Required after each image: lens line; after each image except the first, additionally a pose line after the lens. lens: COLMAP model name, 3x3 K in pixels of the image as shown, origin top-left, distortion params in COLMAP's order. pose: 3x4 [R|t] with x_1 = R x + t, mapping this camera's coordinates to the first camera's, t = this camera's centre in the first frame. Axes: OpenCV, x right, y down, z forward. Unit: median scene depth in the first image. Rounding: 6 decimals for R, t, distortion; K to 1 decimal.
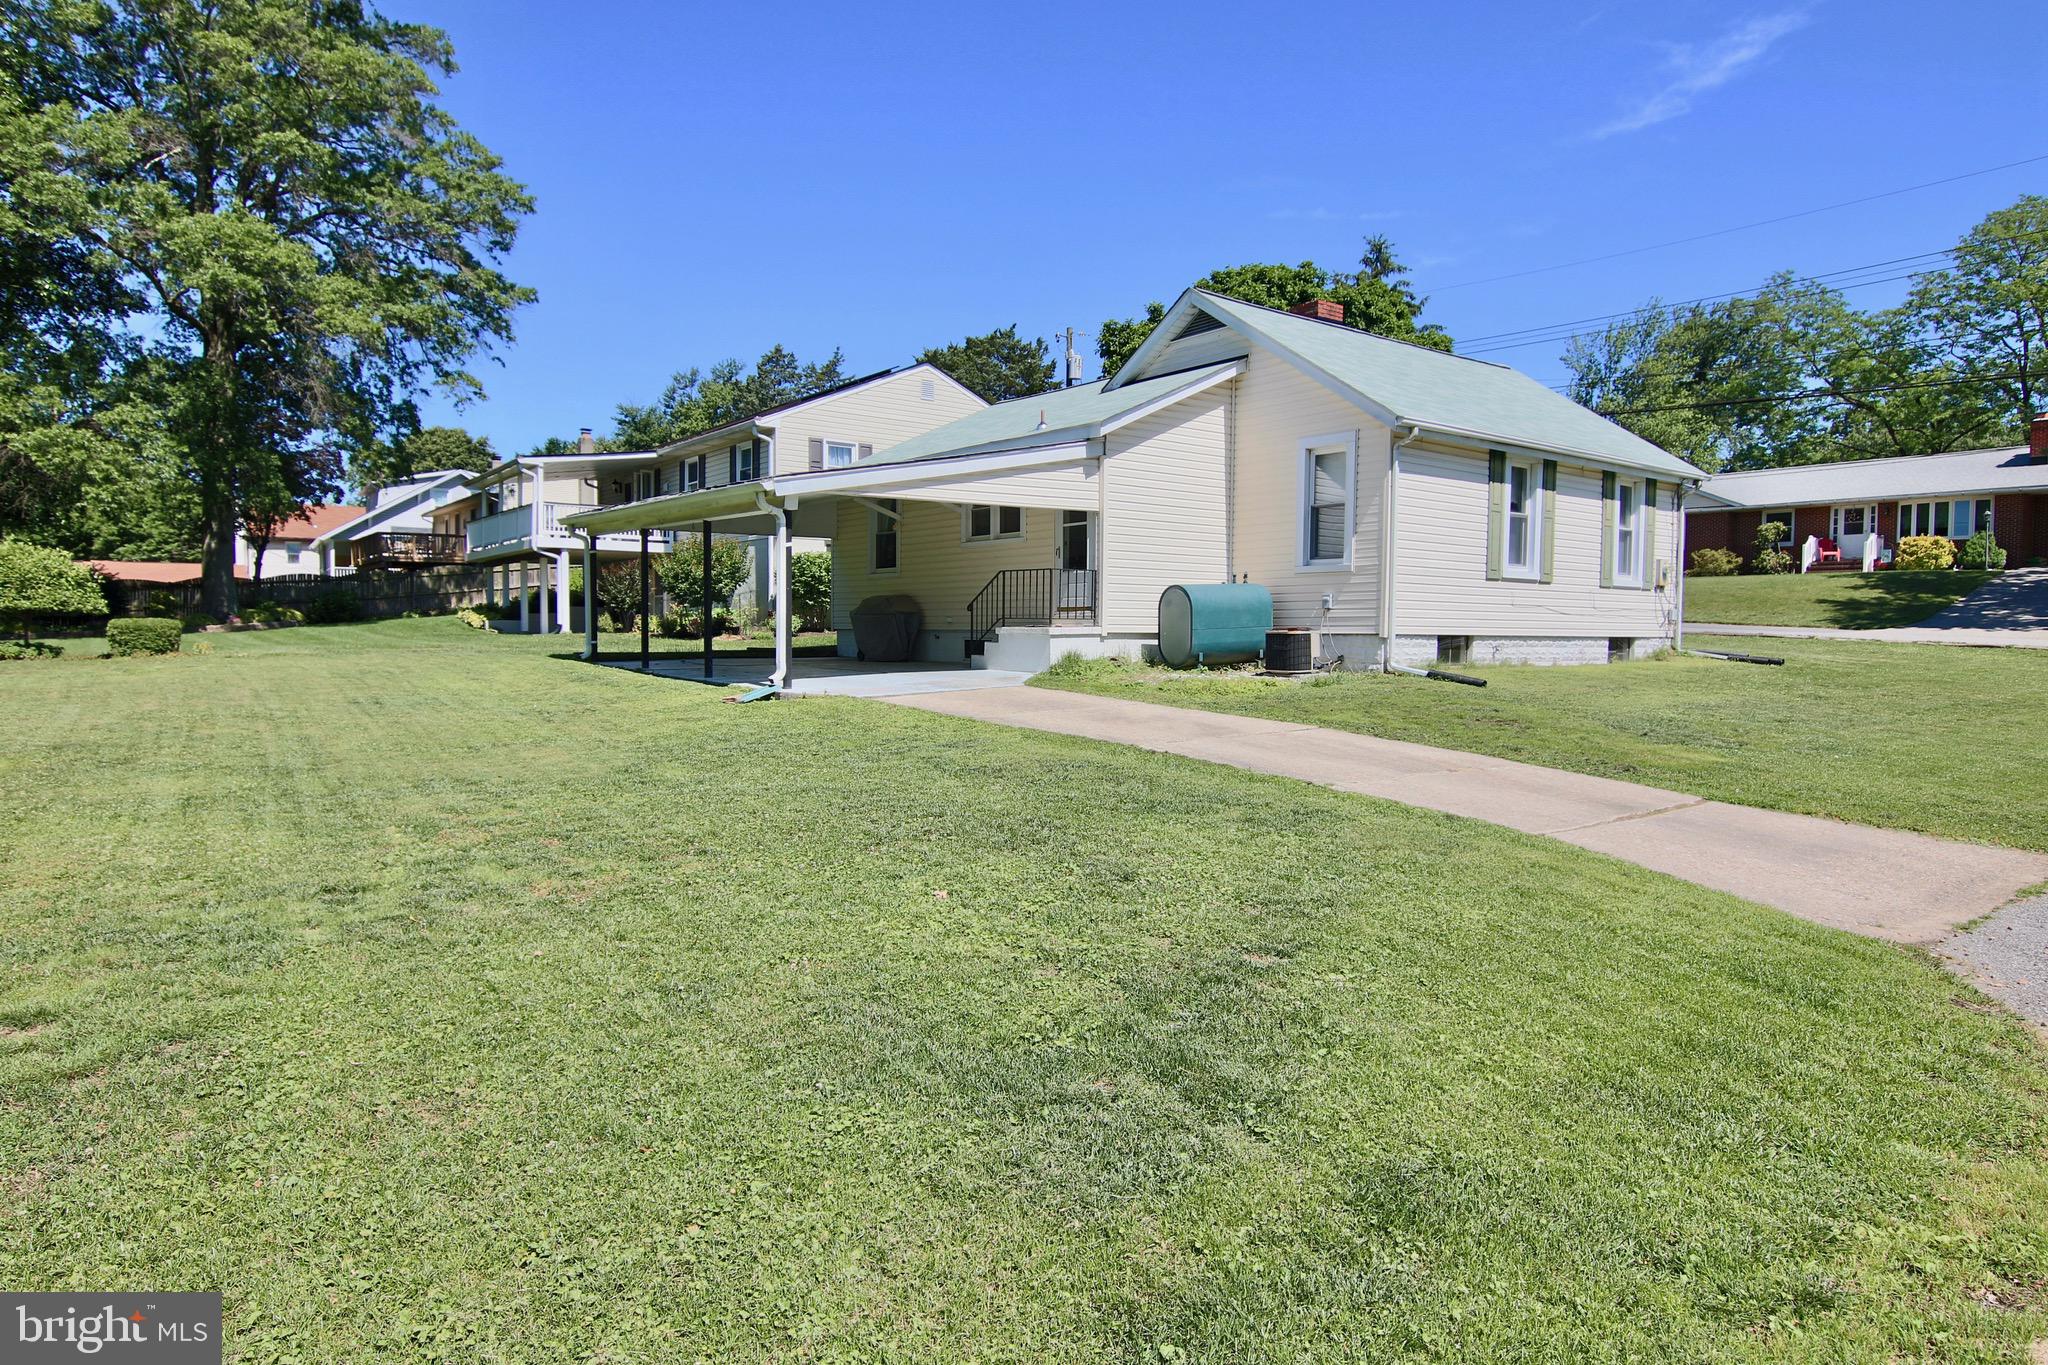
lens RADIAL K [[1153.3, 0, 1029.6], [0, 1153.3, 680.0], [0, 0, 1]] dist [-0.014078, -0.004786]
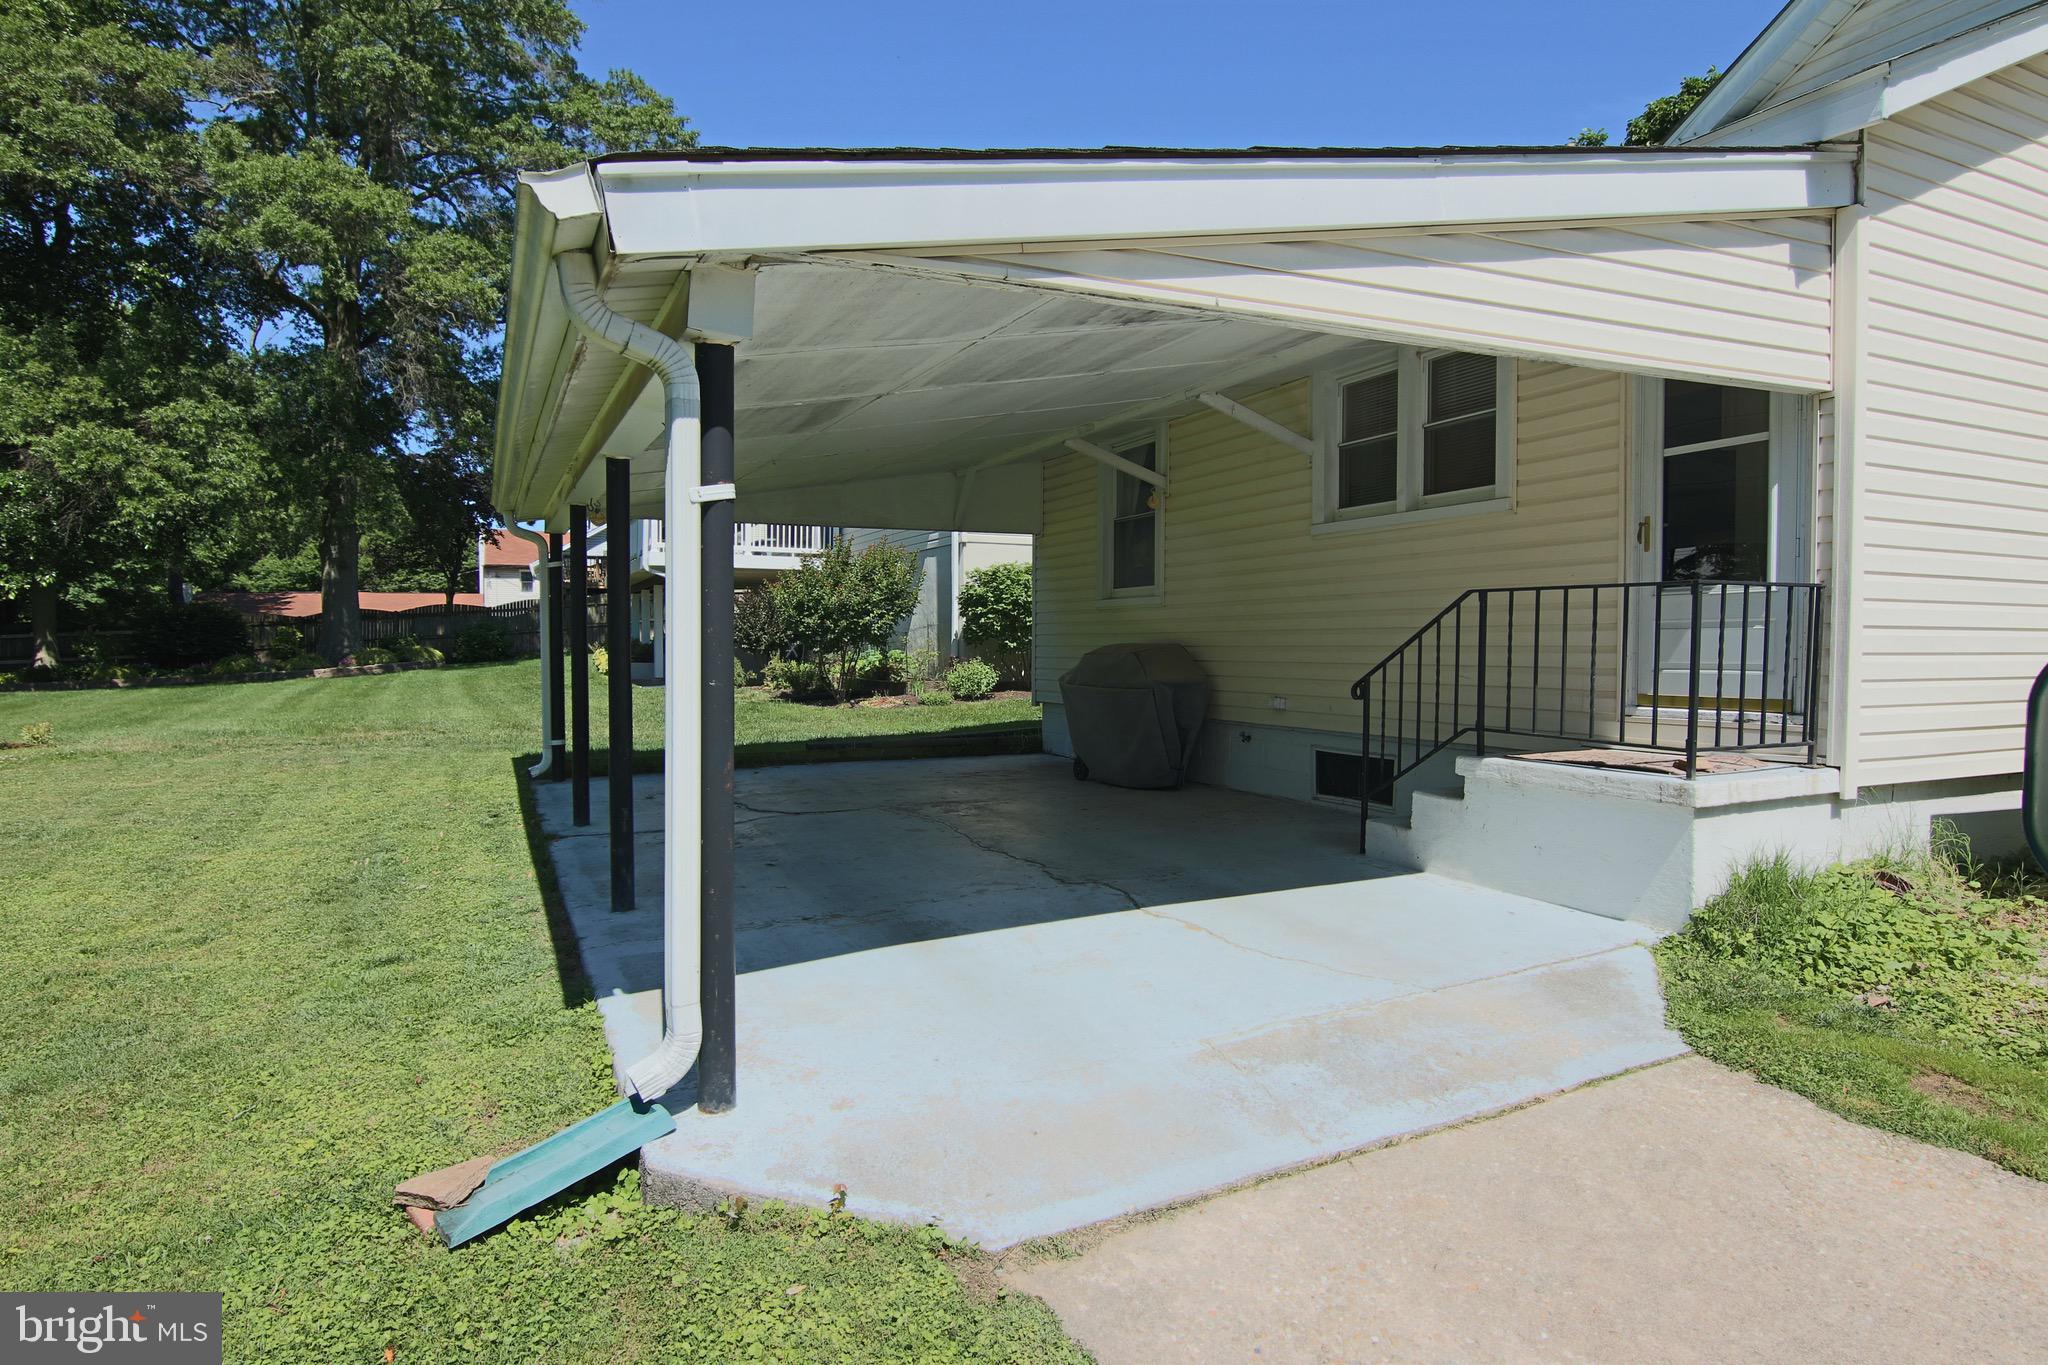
lens RADIAL K [[1153.3, 0, 1020.0], [0, 1153.3, 689.6], [0, 0, 1]] dist [-0.014078, -0.004786]
pose [[0.975846, 0.003425, -0.218432, -0.050022], [-0.005188, 0.999958, -0.007498, -0.038400], [0.218397, 0.008450, 0.975823, 0.396600]]
